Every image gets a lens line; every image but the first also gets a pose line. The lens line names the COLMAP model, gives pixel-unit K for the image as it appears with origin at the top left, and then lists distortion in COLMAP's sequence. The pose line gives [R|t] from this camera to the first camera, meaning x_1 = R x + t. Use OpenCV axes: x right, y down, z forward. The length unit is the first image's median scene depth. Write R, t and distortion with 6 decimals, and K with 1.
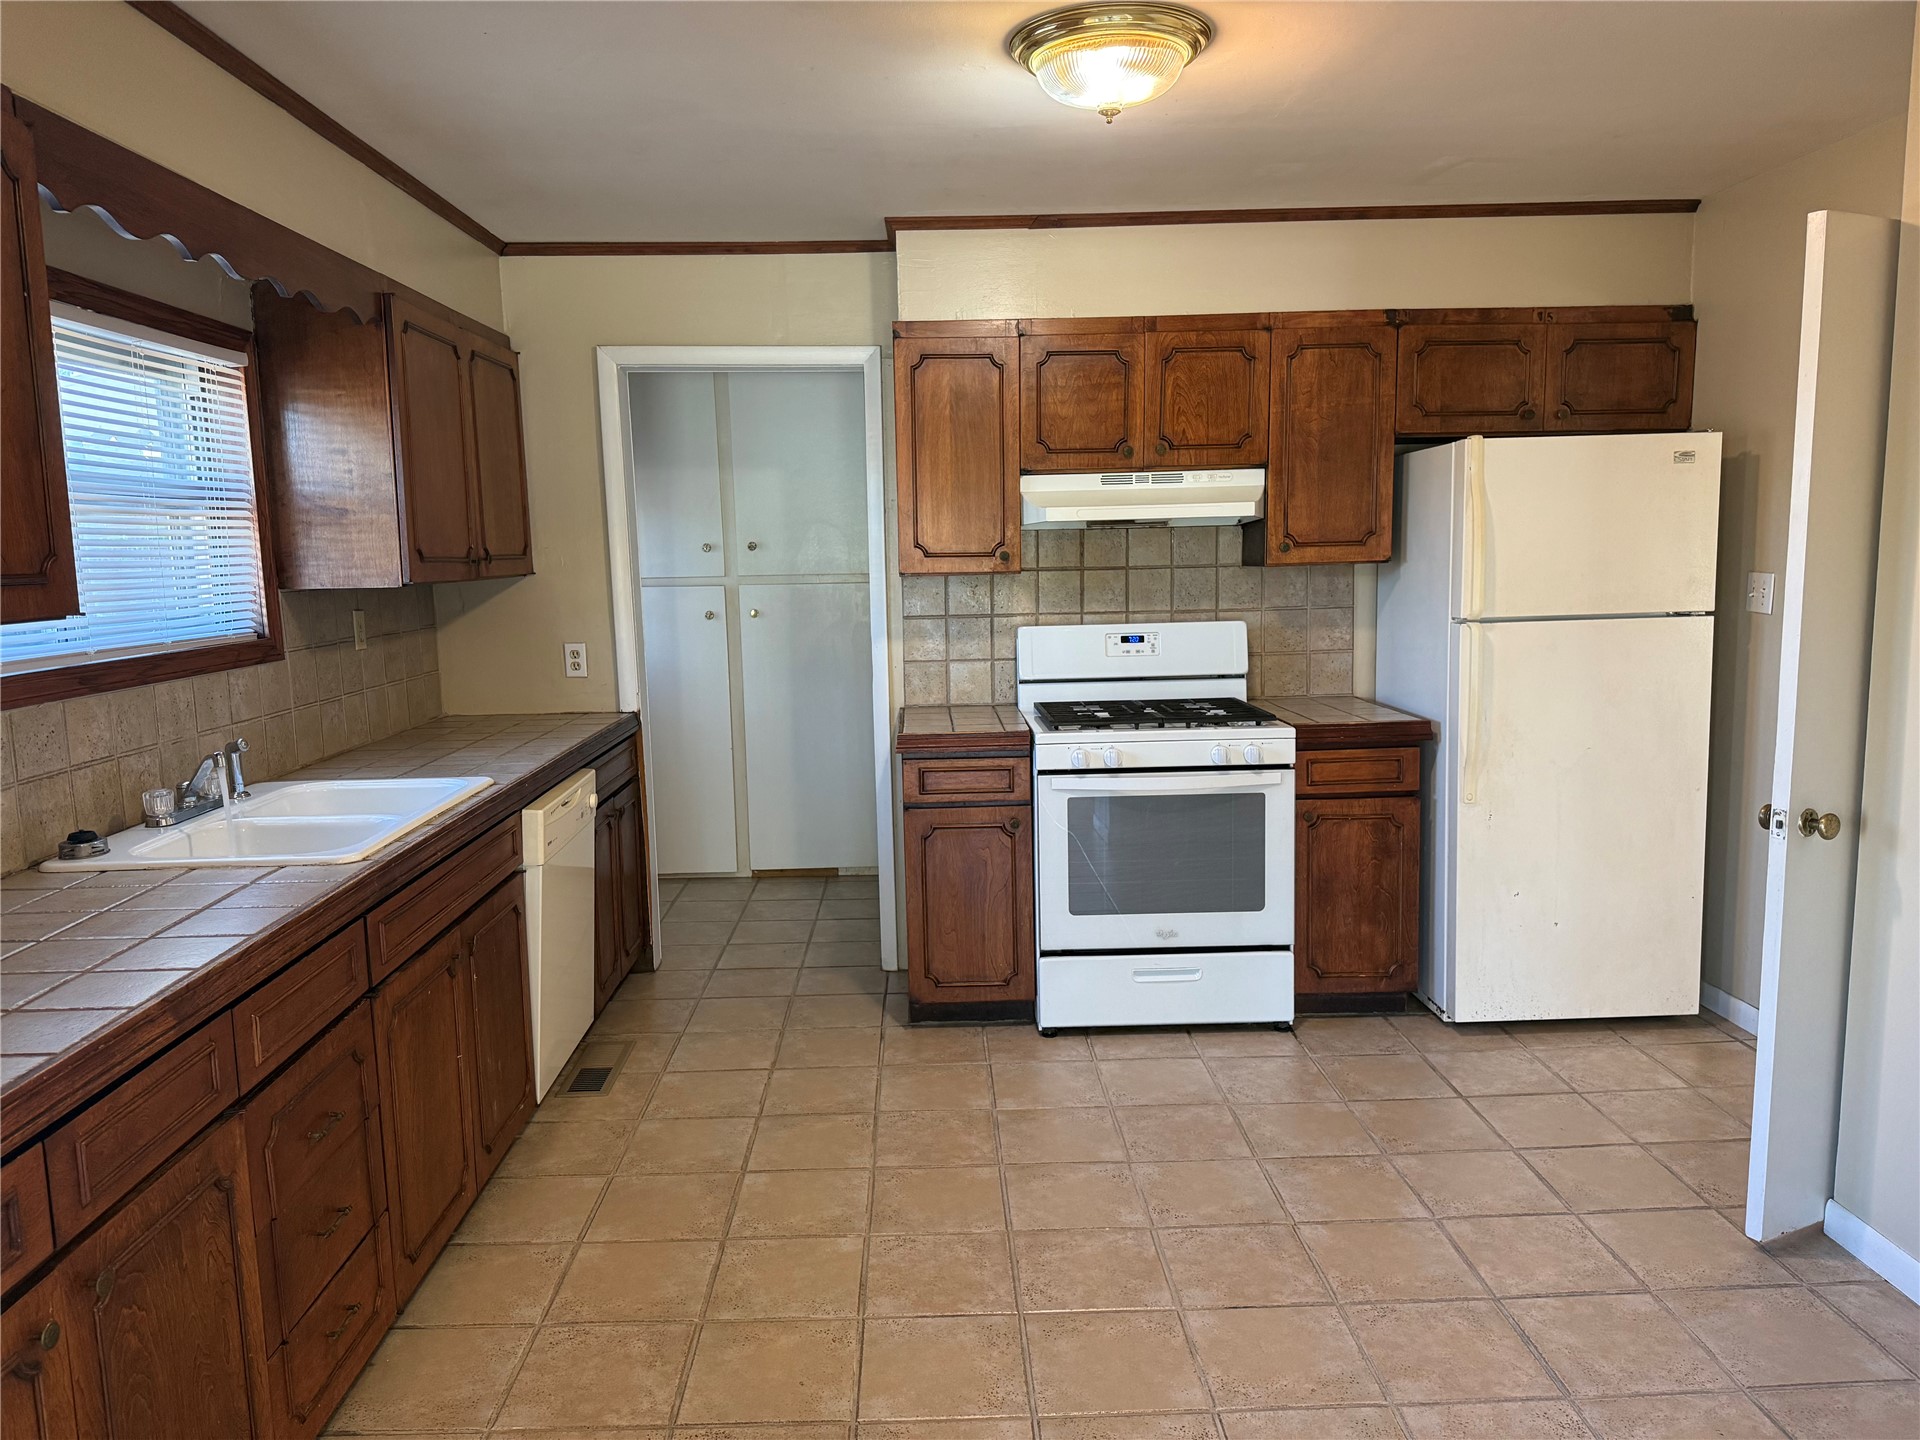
lens RADIAL K [[1338.6, 0, 960.9], [0, 1338.6, 727.1], [0, 0, 1]] dist [0.146190, -0.227472]
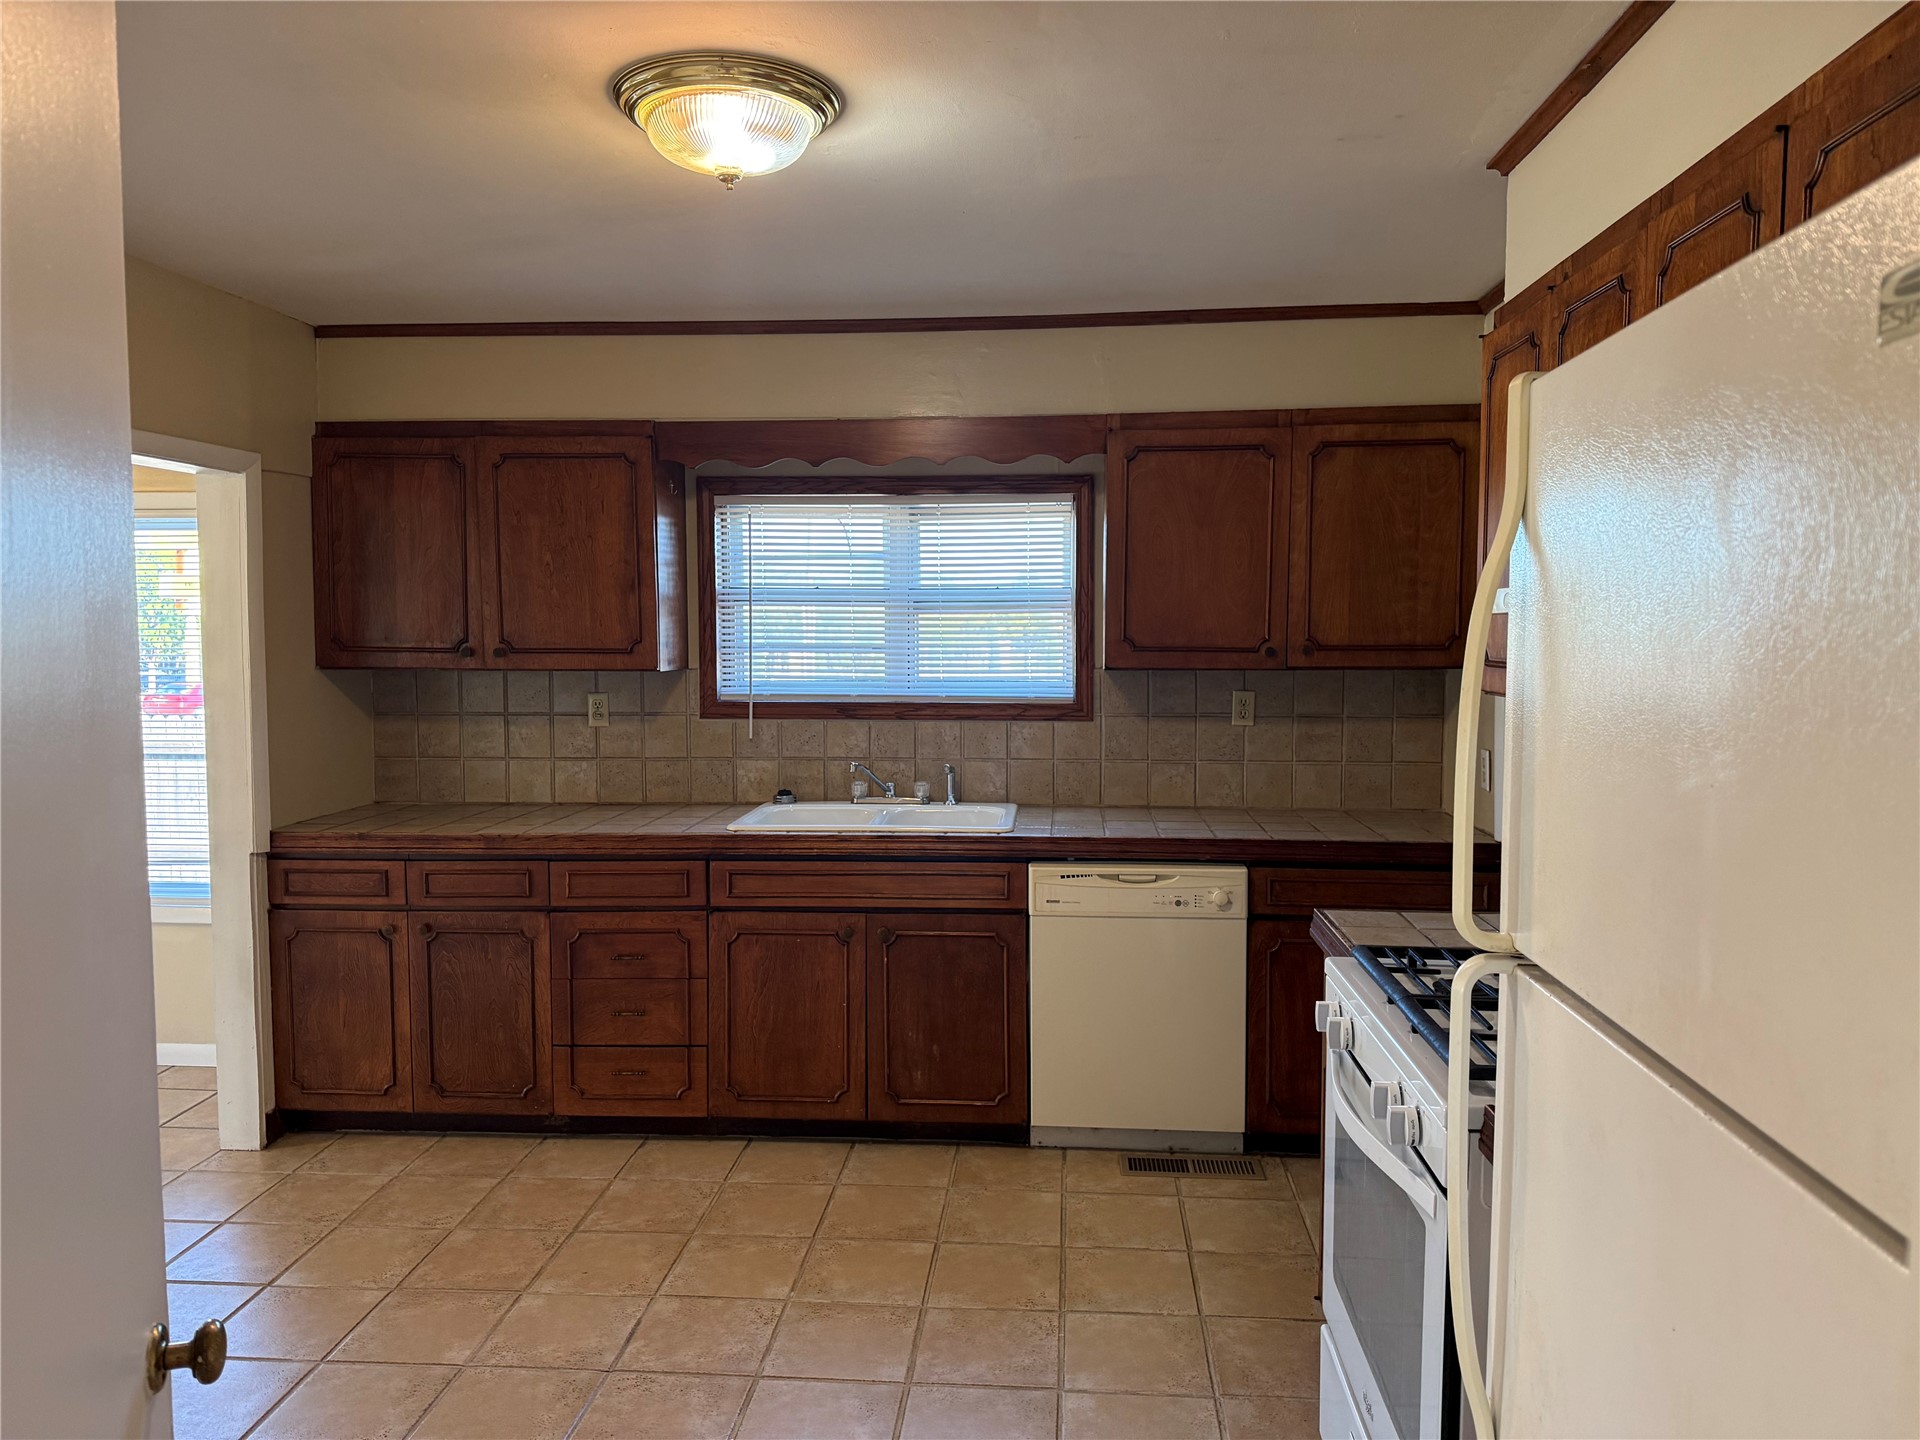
lens RADIAL K [[1350.3, 0, 960.0], [0, 1350.3, 720.0], [0, 0, 1]] dist [0.002481, -0.002373]
pose [[-0.112215, 0.085669, -0.989984, 0.650241], [-0.132714, 0.986059, 0.100372, -0.135442], [0.984782, 0.142648, -0.099281, 0.839658]]
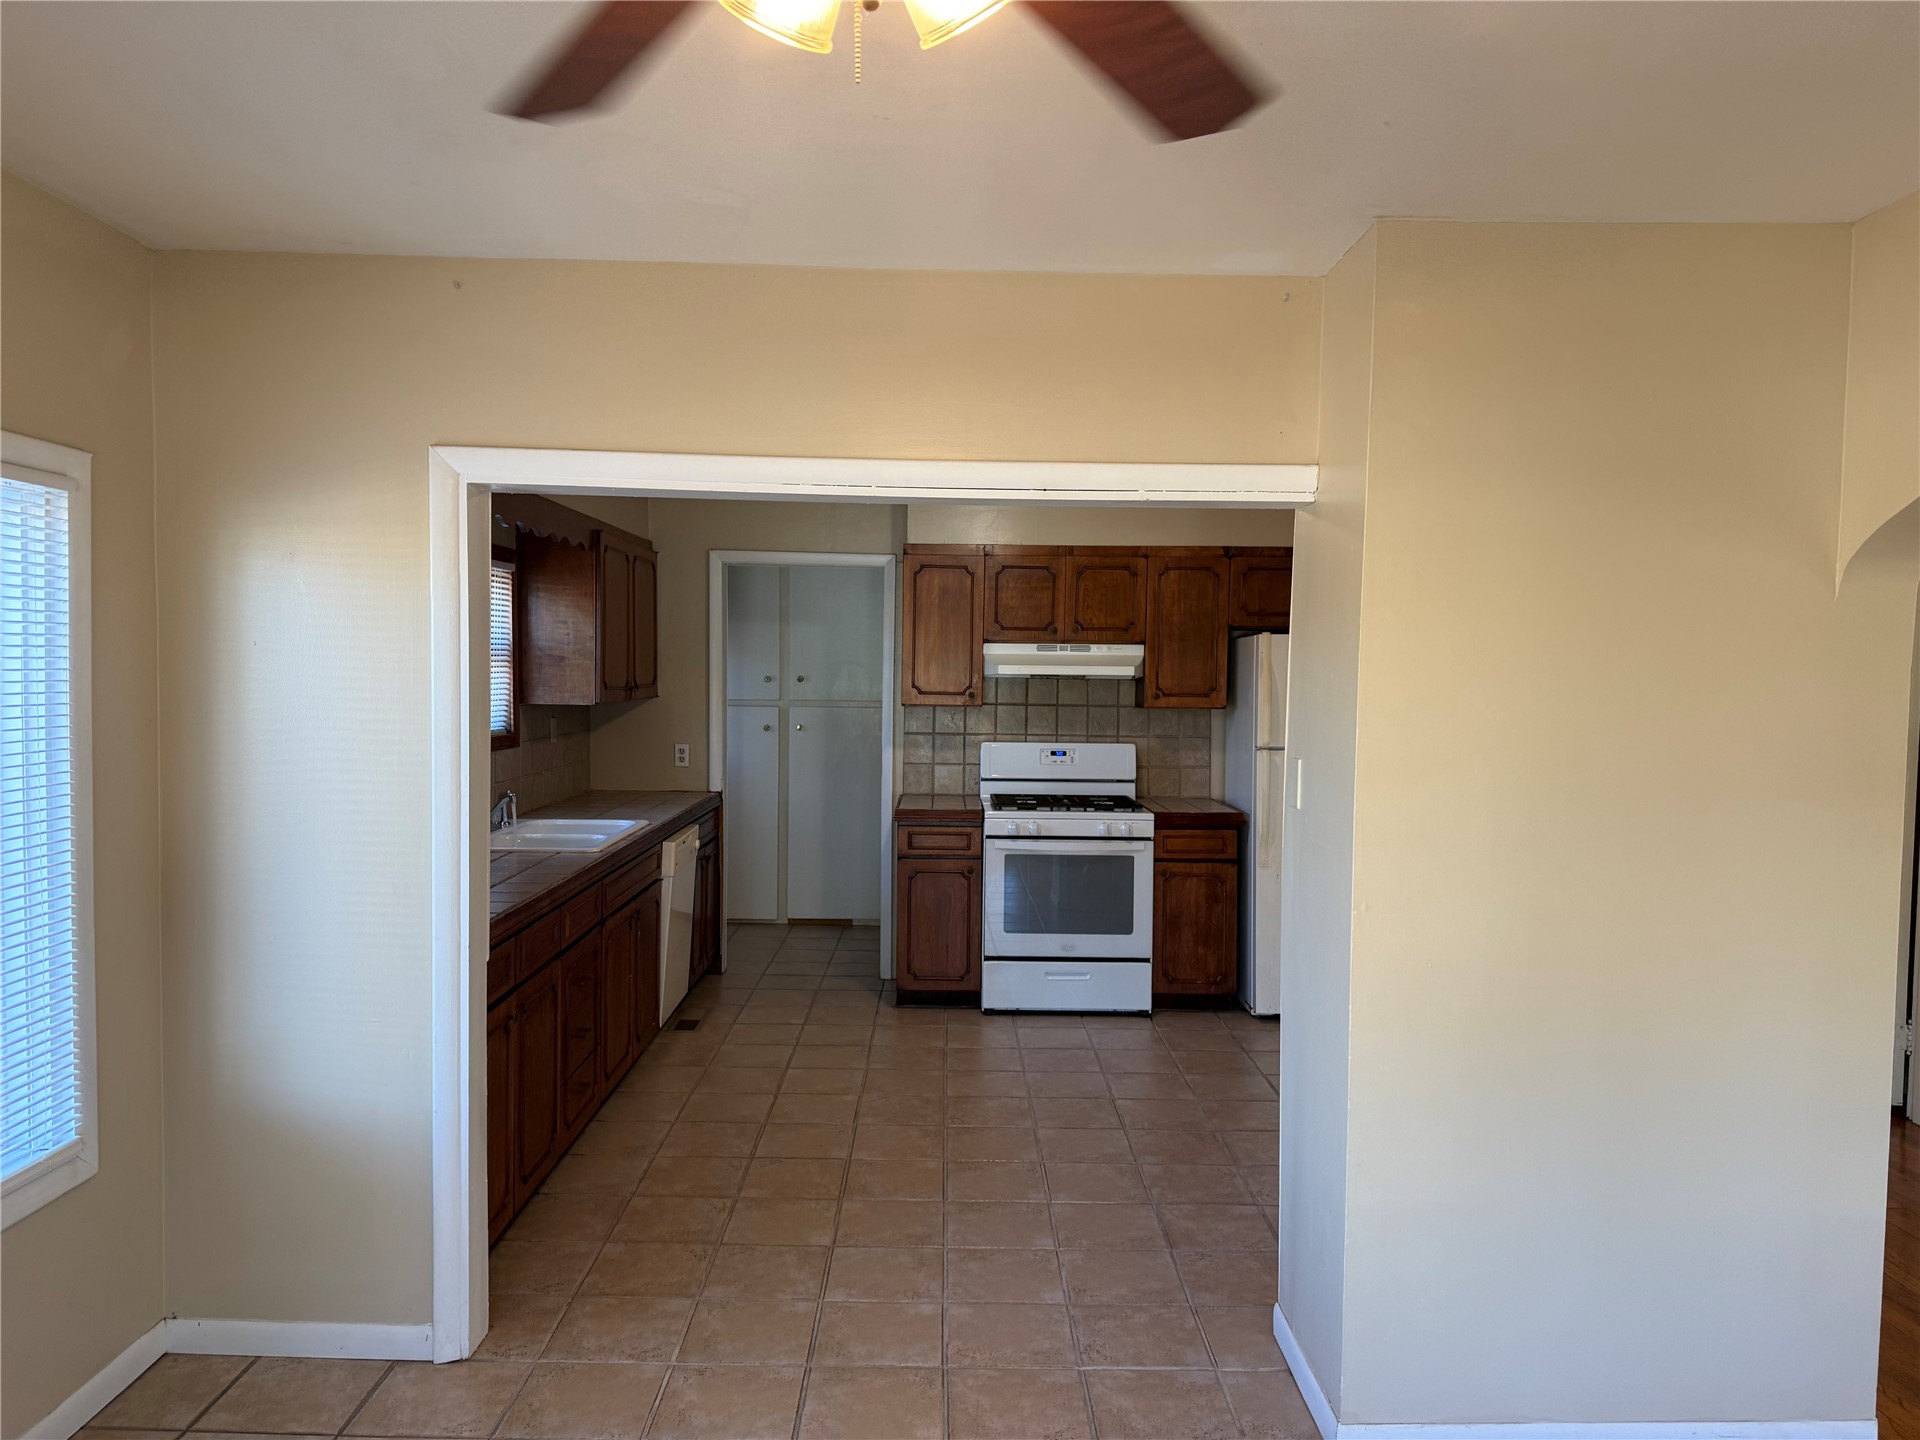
lens RADIAL K [[1338.6, 0, 960.9], [0, 1338.6, 727.1], [0, 0, 1]] dist [0.146190, -0.227472]
pose [[0.999250, 0.033983, -0.018559, 0.050964], [-0.035527, 0.995275, -0.090369, 0.046446], [0.015401, 0.090960, 0.995735, -0.511904]]
